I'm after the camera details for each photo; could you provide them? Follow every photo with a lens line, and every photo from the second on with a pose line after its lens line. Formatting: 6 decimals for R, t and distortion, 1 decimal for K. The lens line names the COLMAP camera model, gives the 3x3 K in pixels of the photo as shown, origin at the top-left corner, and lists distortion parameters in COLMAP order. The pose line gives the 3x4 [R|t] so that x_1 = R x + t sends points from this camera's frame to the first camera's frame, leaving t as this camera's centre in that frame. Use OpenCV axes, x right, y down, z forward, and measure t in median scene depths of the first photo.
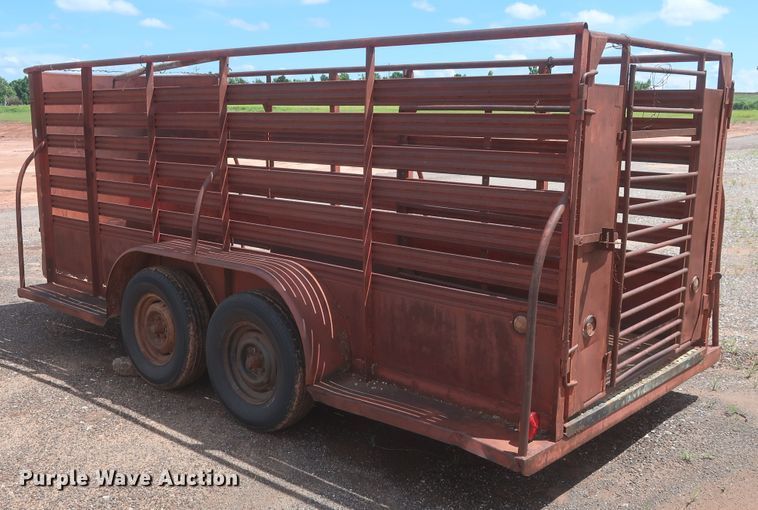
lens RADIAL K [[794.2, 0, 379.0], [0, 794.2, 255.0], [0, 0, 1]] dist [-0.081937, -0.000452]
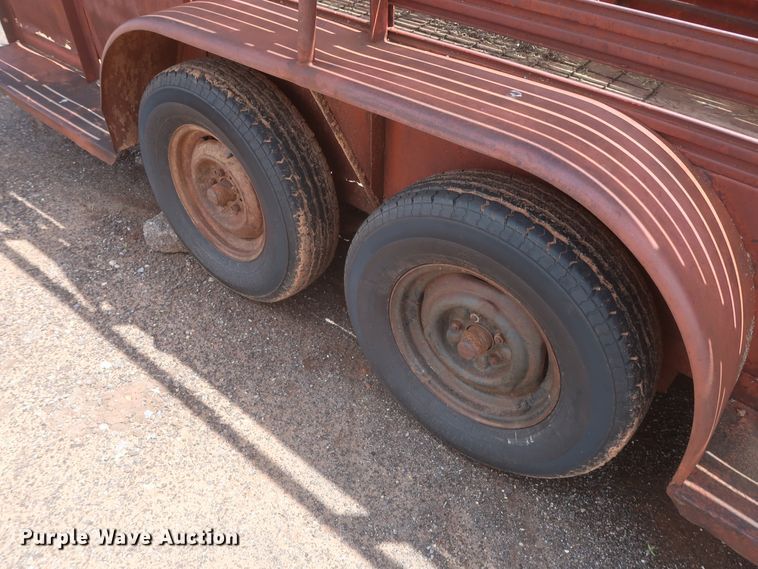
lens RADIAL K [[602.8, 0, 379.0], [0, 602.8, 284.5], [0, 0, 1]] dist [-0.027160, 0.006346]
pose [[0.999773, -0.012725, 0.017082, -0.199359], [0.002046, 0.855608, 0.517620, -0.057015], [-0.021202, -0.517467, 0.855440, 0.681116]]
